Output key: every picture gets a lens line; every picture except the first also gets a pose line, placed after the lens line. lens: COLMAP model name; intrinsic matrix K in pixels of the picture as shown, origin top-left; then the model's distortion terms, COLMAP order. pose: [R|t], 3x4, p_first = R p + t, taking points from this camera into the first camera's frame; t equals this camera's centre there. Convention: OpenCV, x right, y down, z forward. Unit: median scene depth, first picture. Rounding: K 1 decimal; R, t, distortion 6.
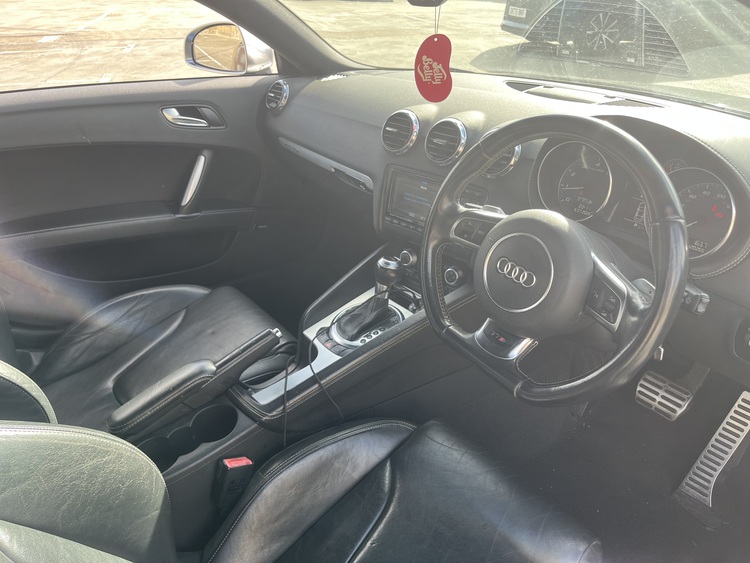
lens RADIAL K [[587.7, 0, 375.0], [0, 587.7, 281.5], [0, 0, 1]] dist [0.004698, -0.006377]
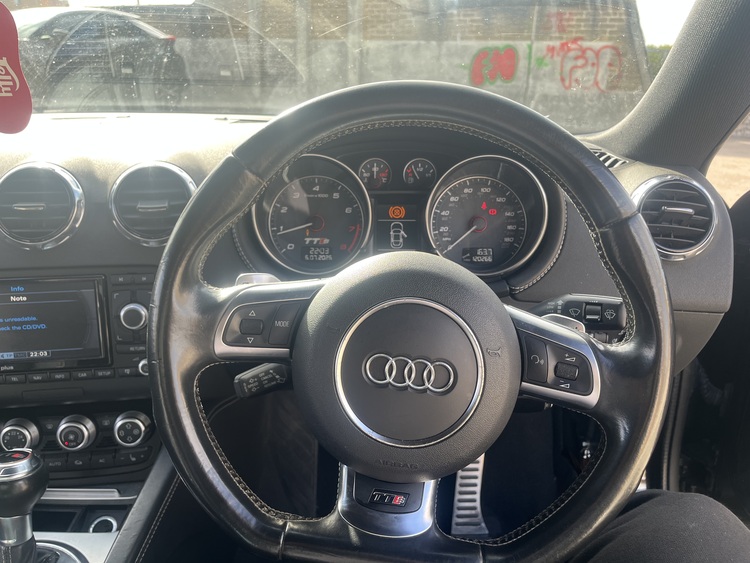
lens RADIAL K [[587.7, 0, 375.0], [0, 587.7, 281.5], [0, 0, 1]] dist [0.004698, -0.006377]
pose [[0.617033, -0.273877, 0.737741, -0.118136], [0.359058, 0.932193, 0.045755, -0.096431], [-0.700248, 0.236660, 0.673532, 0.475969]]
